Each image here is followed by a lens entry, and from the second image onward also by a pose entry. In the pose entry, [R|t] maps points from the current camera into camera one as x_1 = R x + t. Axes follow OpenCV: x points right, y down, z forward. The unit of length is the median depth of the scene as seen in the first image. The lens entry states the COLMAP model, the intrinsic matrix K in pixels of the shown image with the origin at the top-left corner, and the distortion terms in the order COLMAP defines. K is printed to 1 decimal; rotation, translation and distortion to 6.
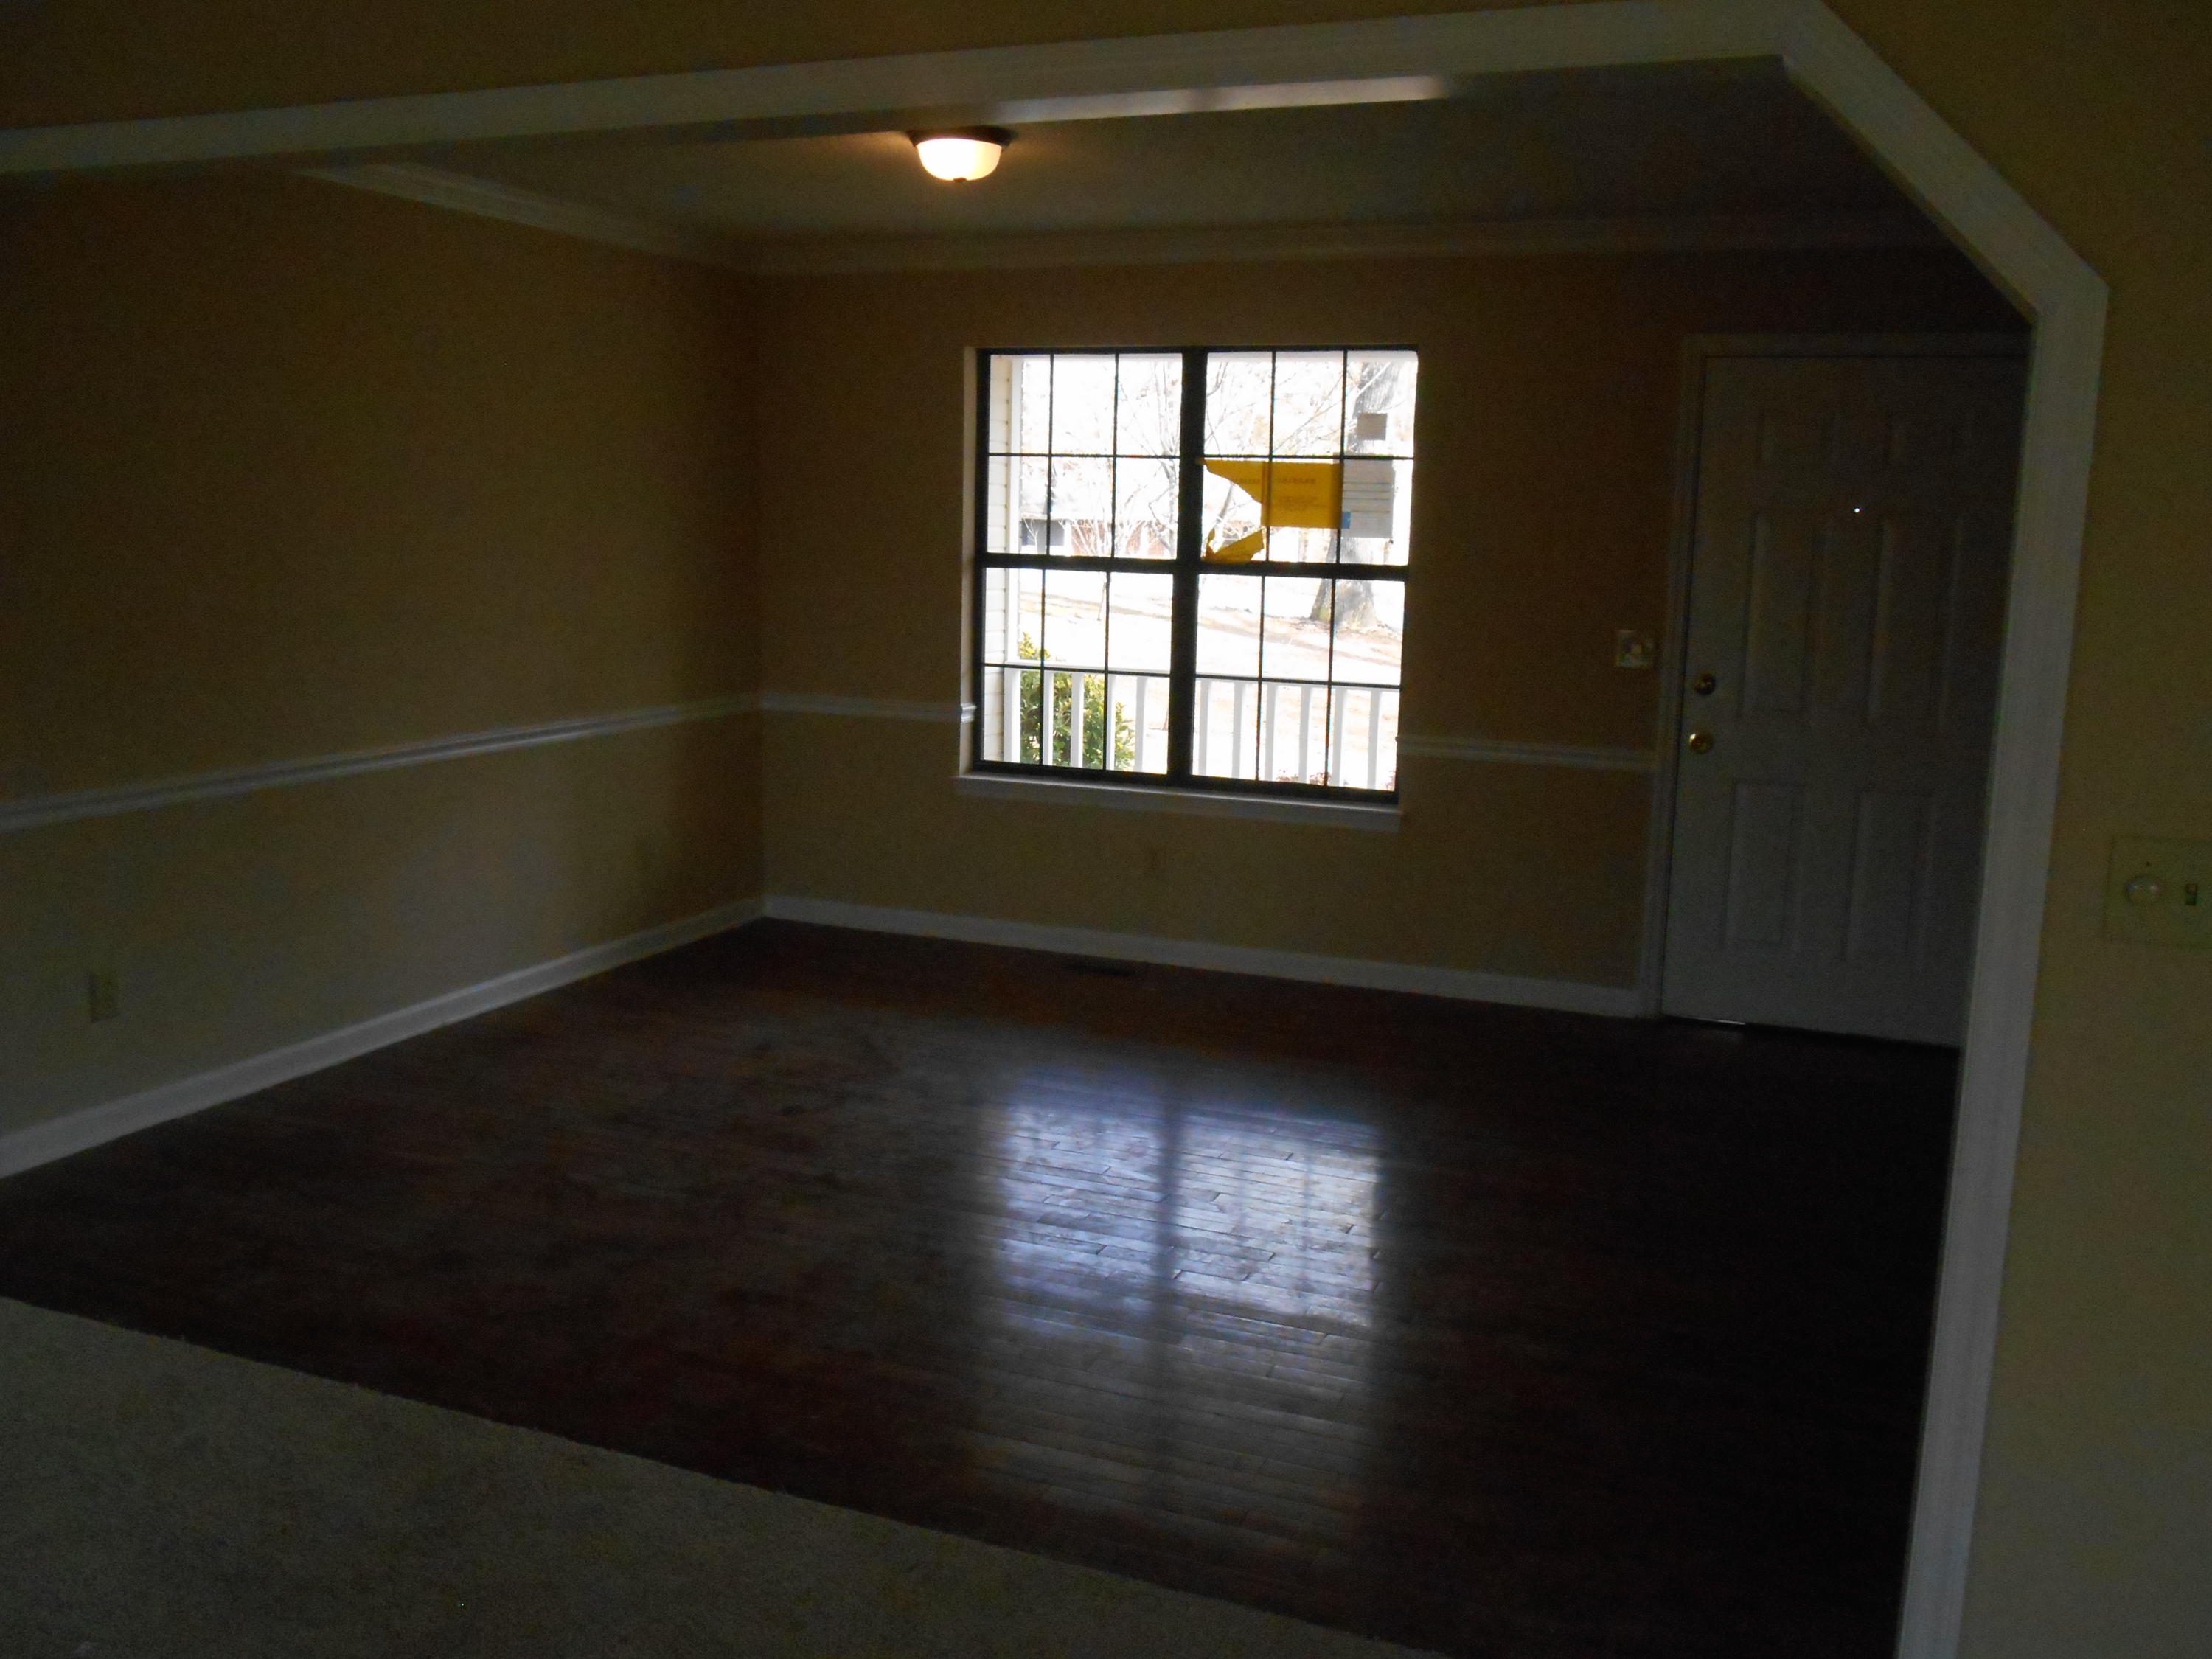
lens RADIAL K [[1918.8, 0, 1086.6], [0, 1918.8, 816.9], [0, 0, 1]] dist [-0.036708, 0.027783]
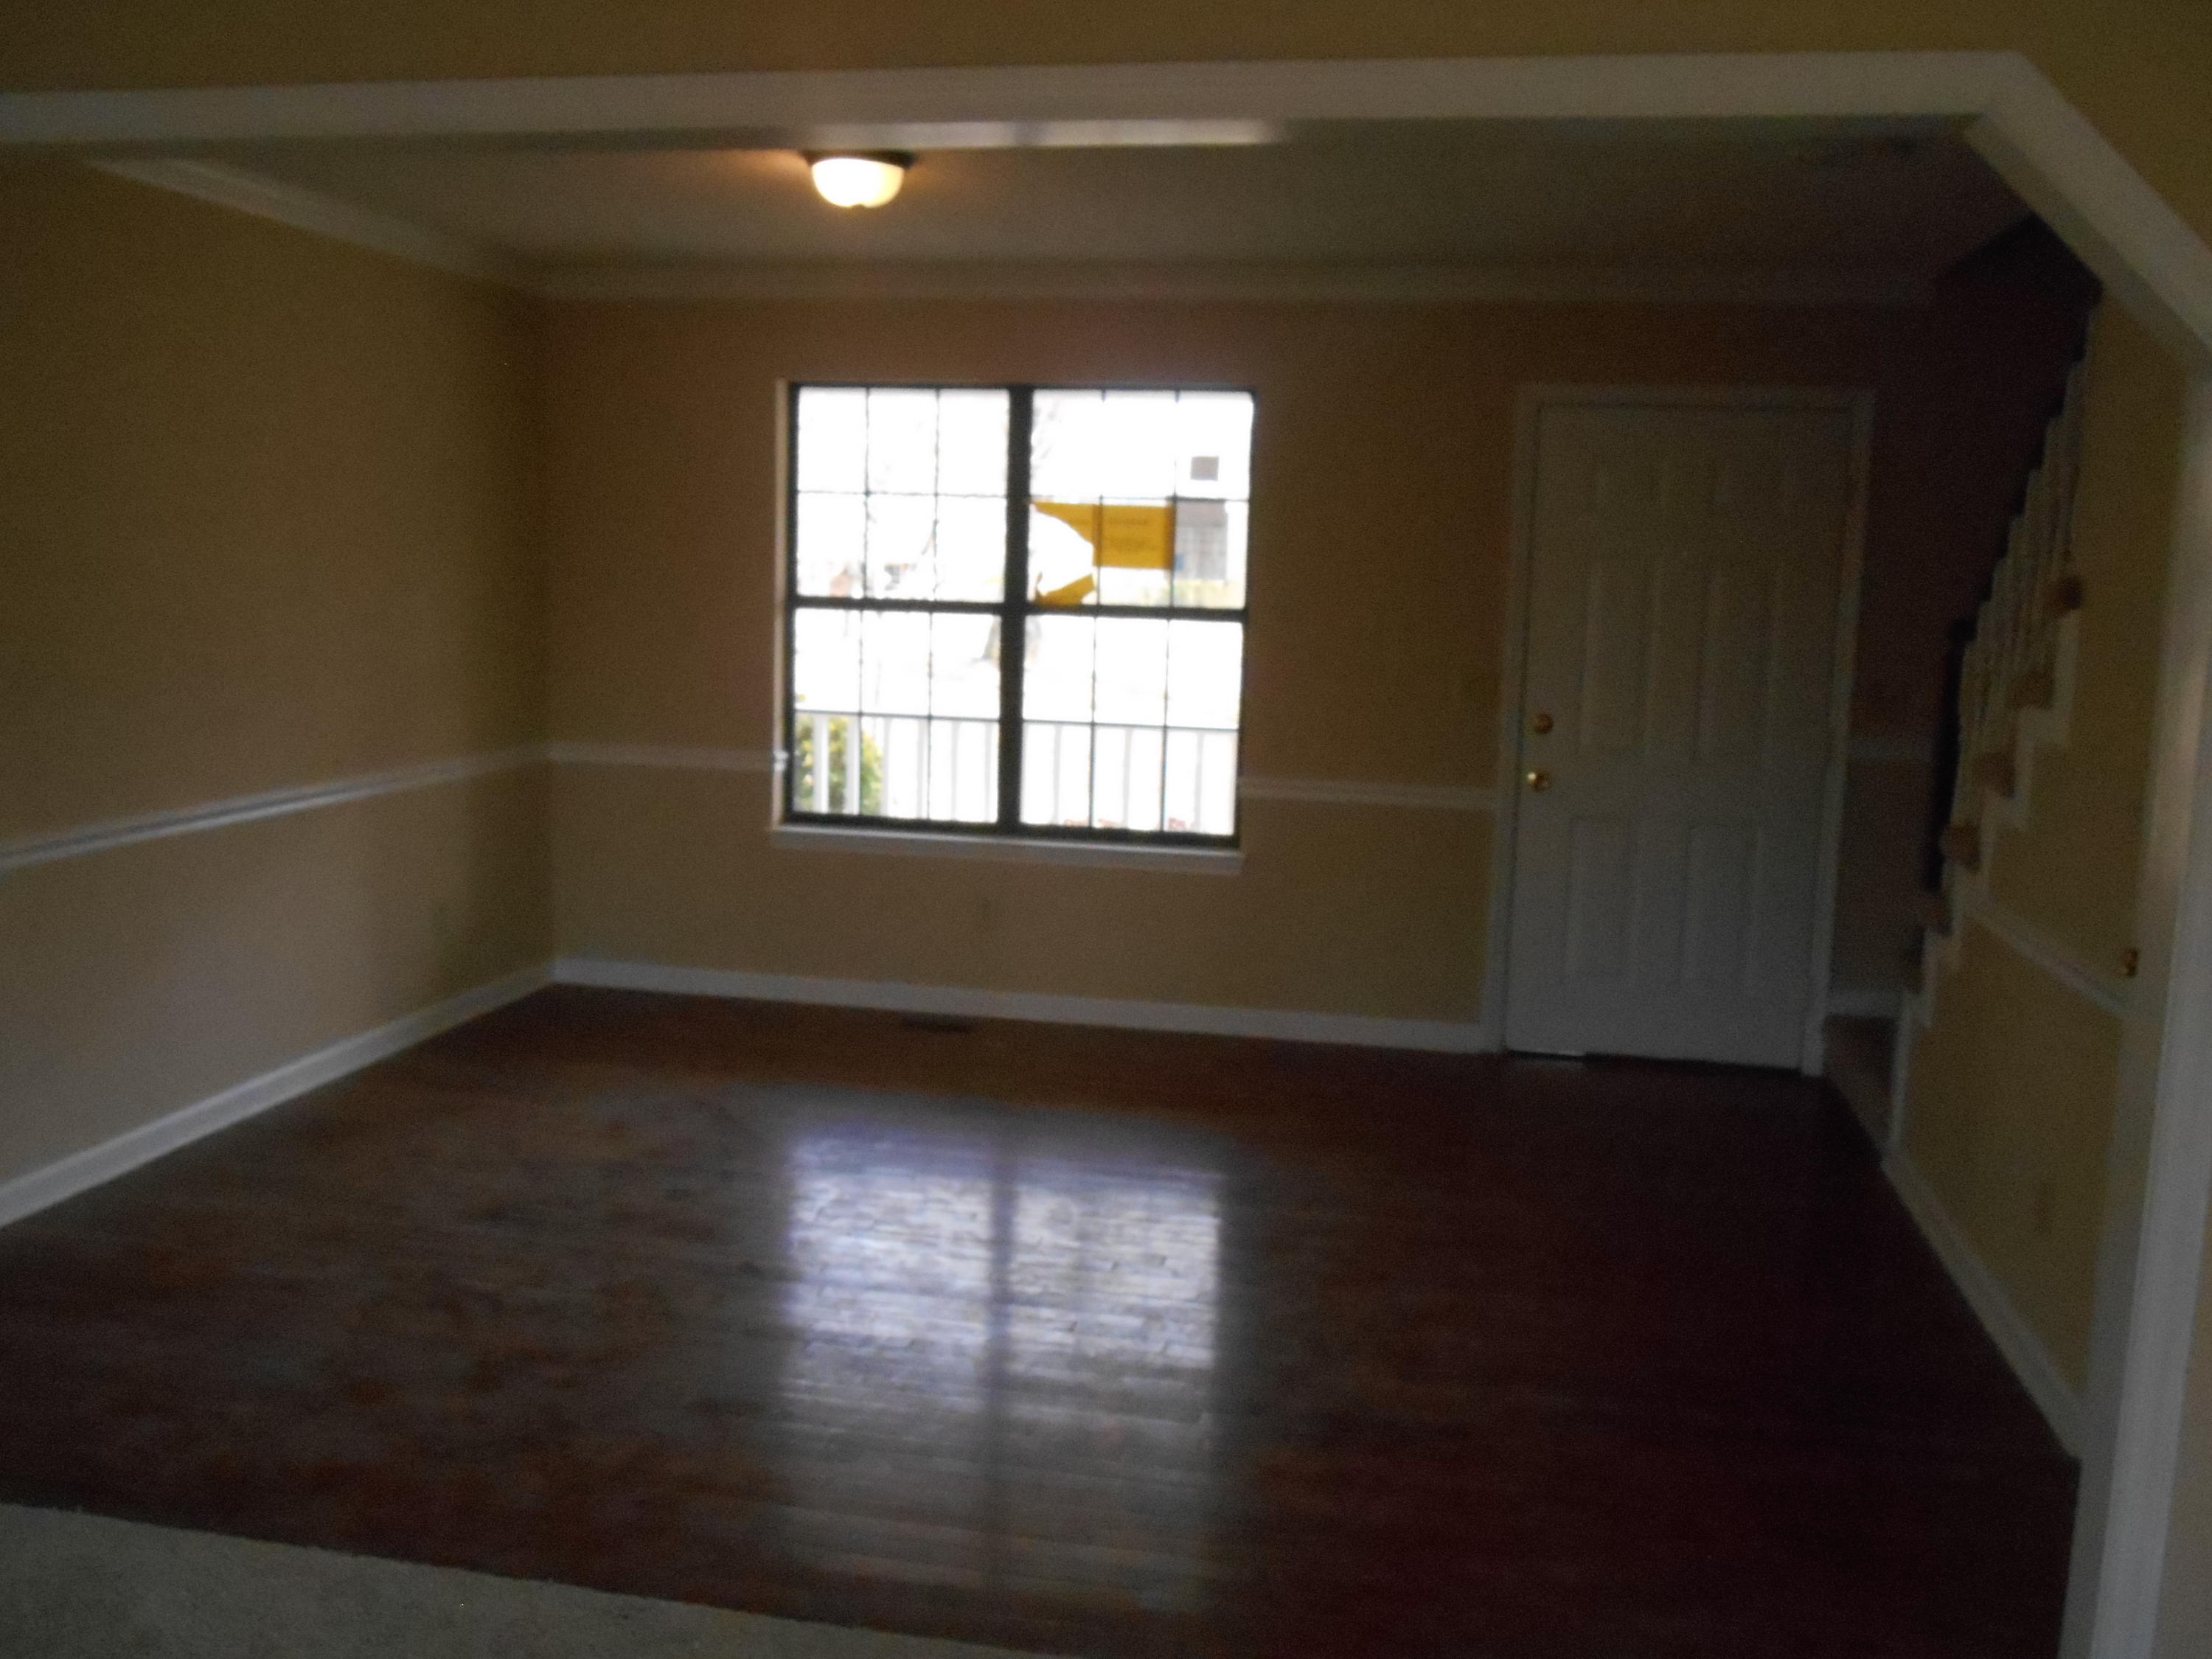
lens RADIAL K [[1918.8, 0, 1104.9], [0, 1918.8, 839.0], [0, 0, 1]] dist [-0.036708, 0.027783]
pose [[0.980848, -0.022158, 0.193512, -0.101792], [0.023553, 0.999711, -0.004912, -0.008170], [-0.193348, 0.009376, 0.981086, 0.036370]]
